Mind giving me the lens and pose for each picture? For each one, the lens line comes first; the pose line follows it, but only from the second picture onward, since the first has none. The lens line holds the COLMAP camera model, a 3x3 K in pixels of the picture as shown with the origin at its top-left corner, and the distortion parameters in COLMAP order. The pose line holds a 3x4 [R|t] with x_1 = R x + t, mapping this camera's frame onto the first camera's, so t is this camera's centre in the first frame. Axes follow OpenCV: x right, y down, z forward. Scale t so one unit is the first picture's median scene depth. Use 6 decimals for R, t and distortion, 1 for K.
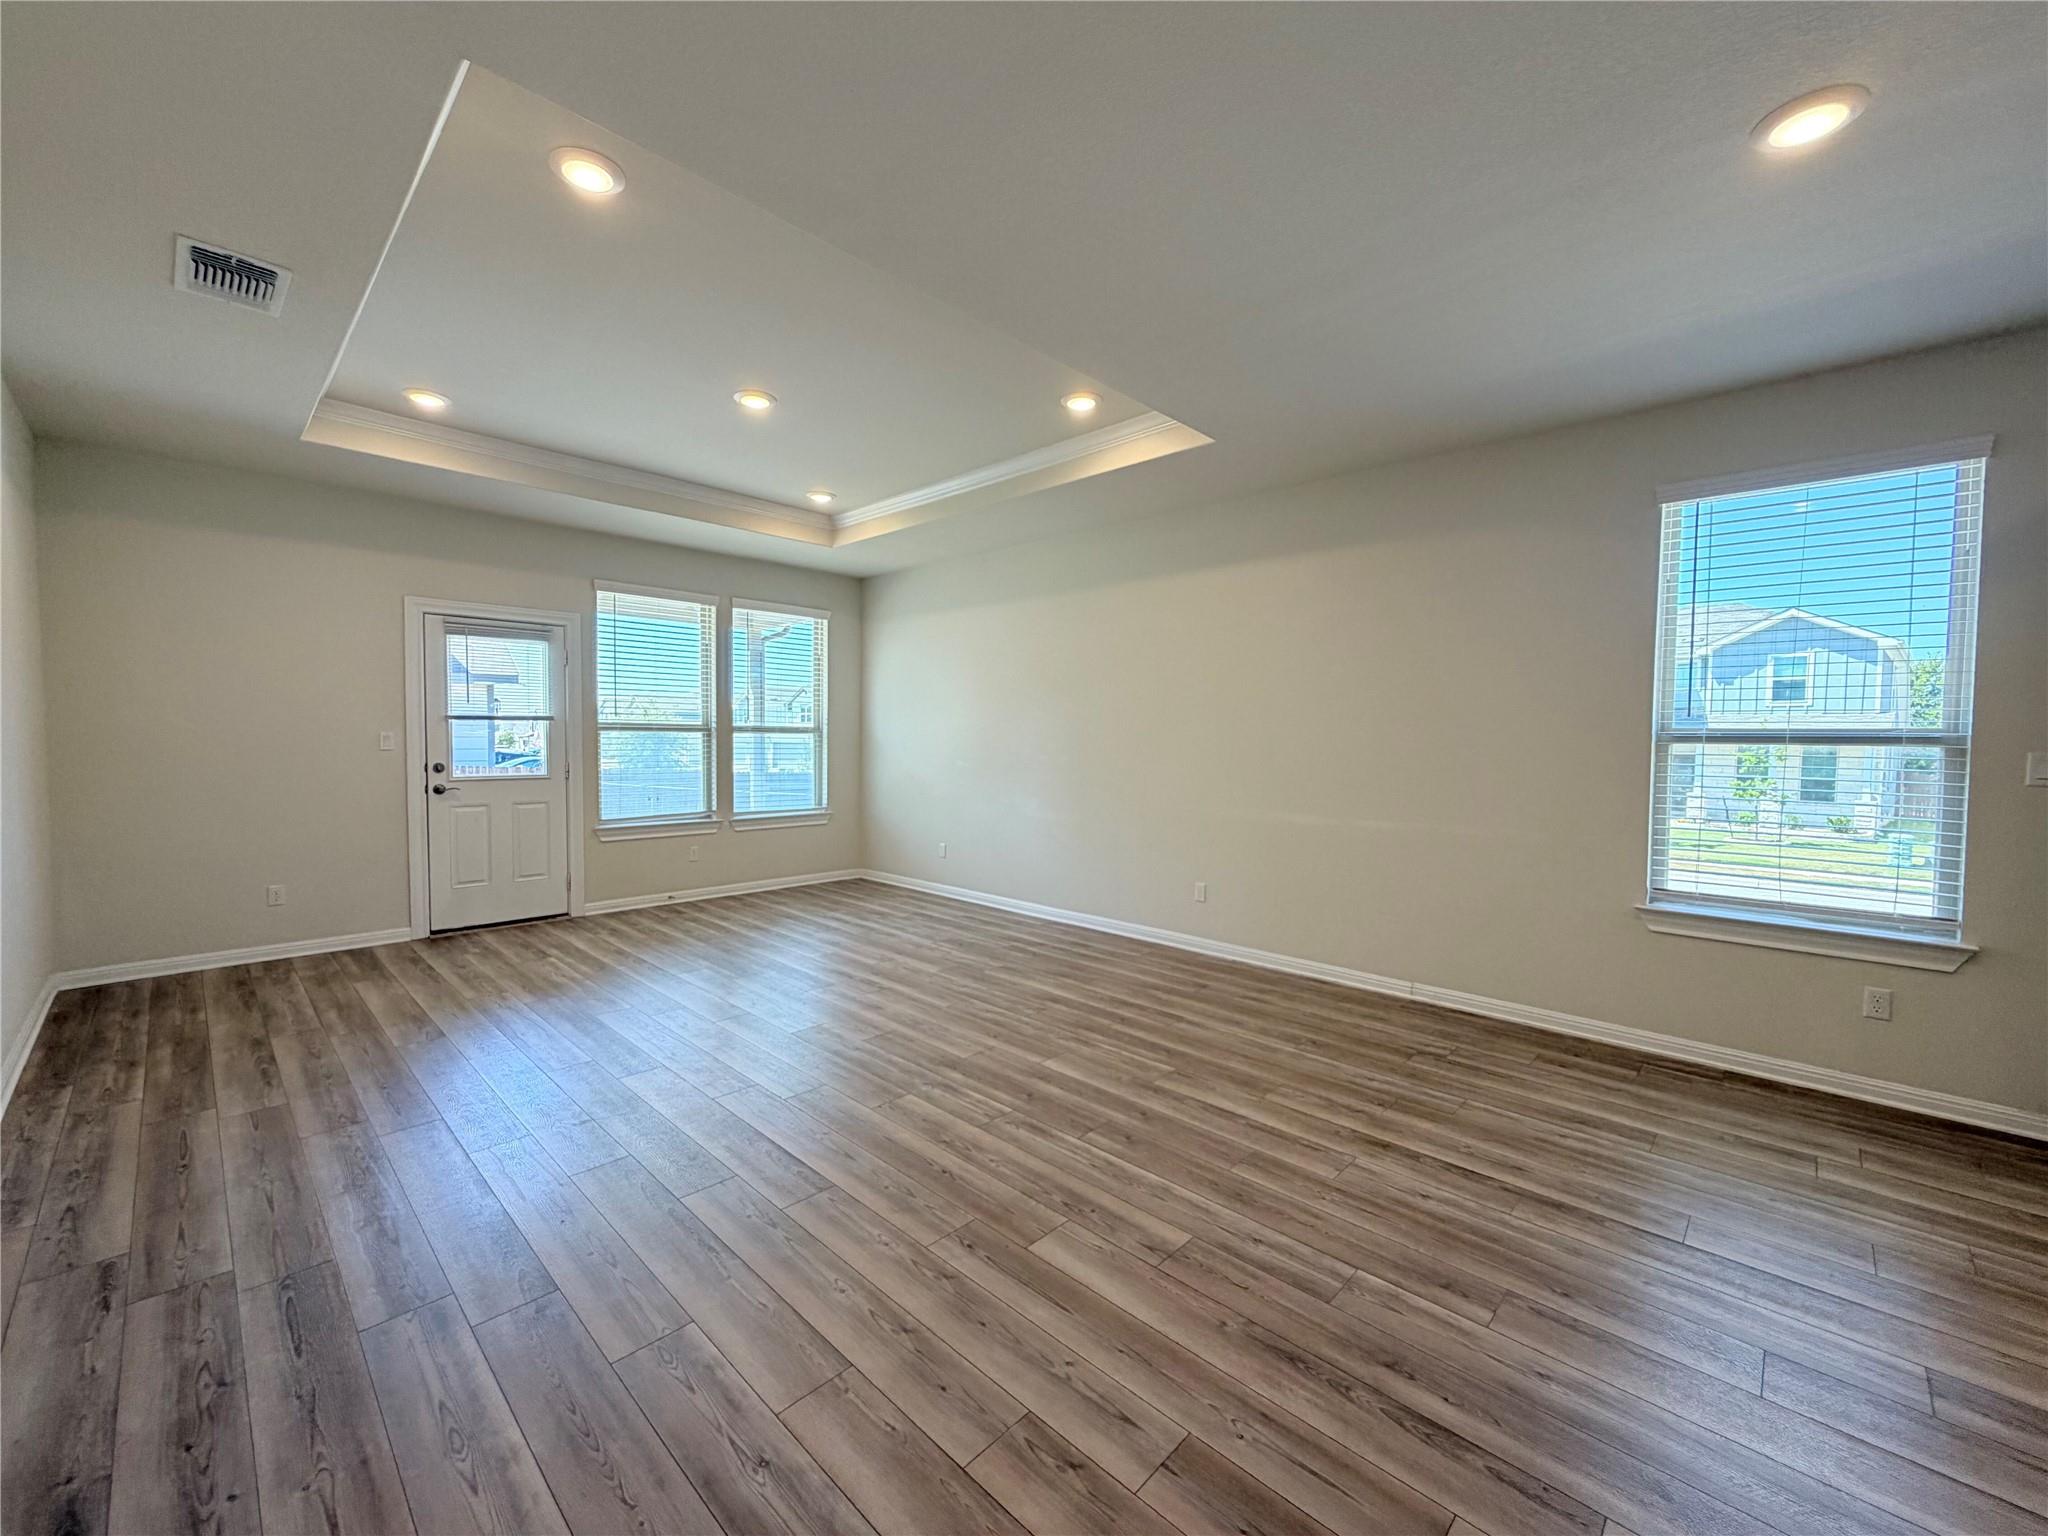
lens RADIAL K [[814.4, 0, 1021.9], [0, 814.4, 769.2], [0, 0, 1]] dist [-0.000561, 0.000904]
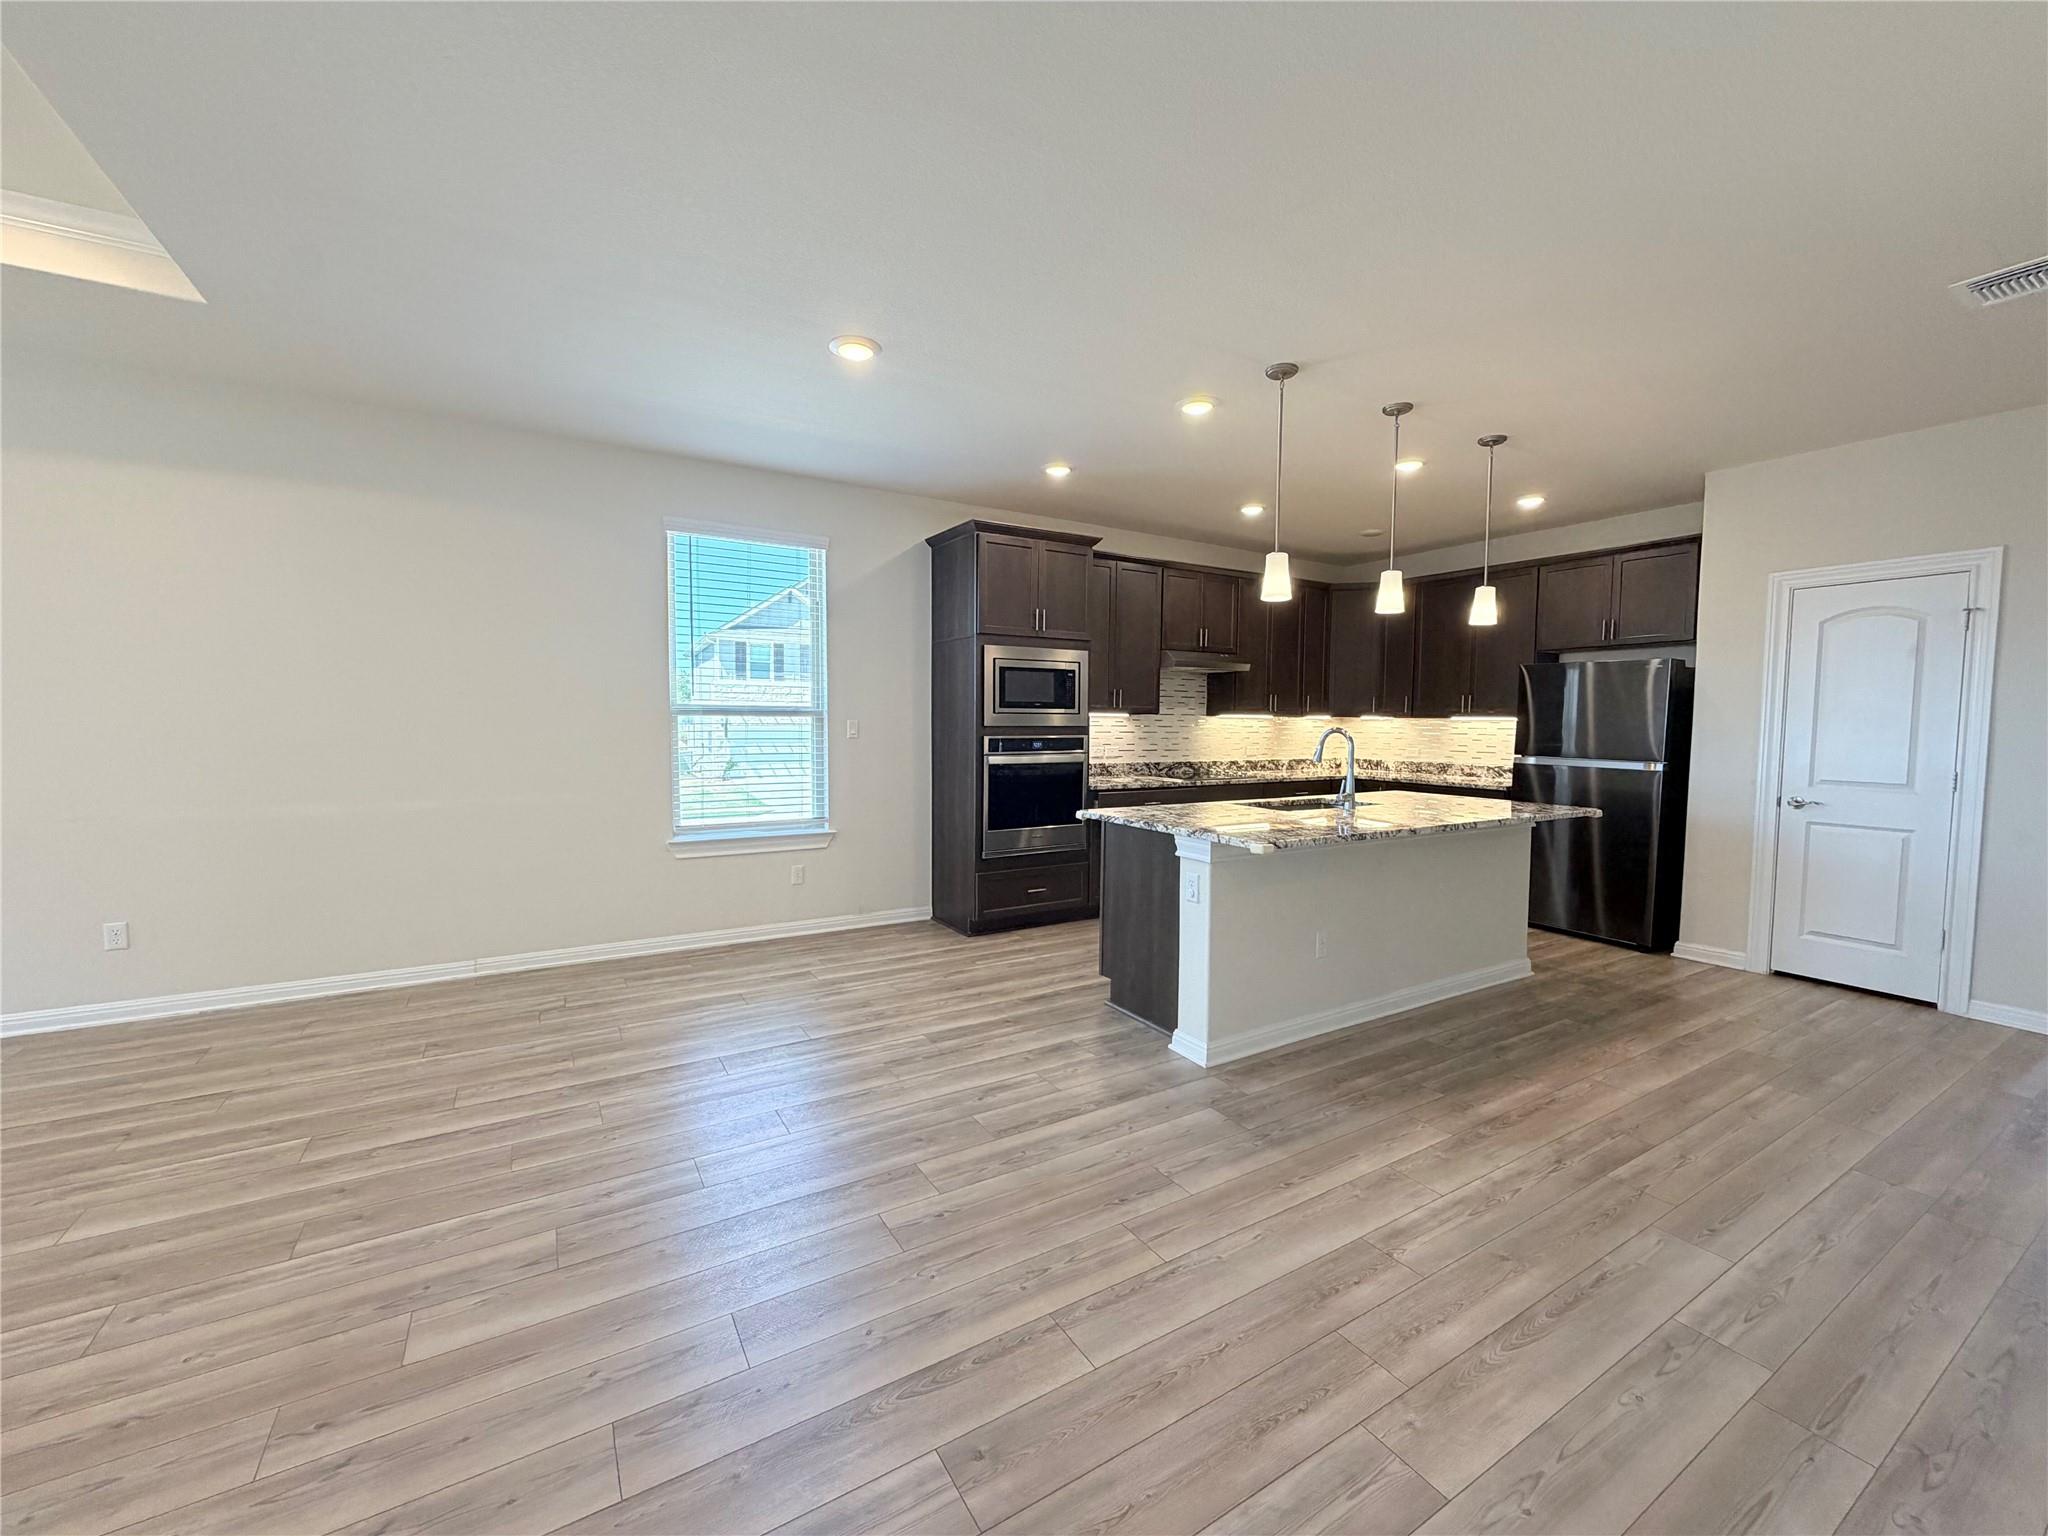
lens RADIAL K [[814.4, 0, 1015.1], [0, 814.4, 768.6], [0, 0, 1]] dist [-0.000561, 0.000904]
pose [[0.260038, -0.067715, 0.963221, -0.330376], [0.032227, 0.997591, 0.061431, -0.009124], [-0.965060, 0.015067, 0.261594, 0.127695]]
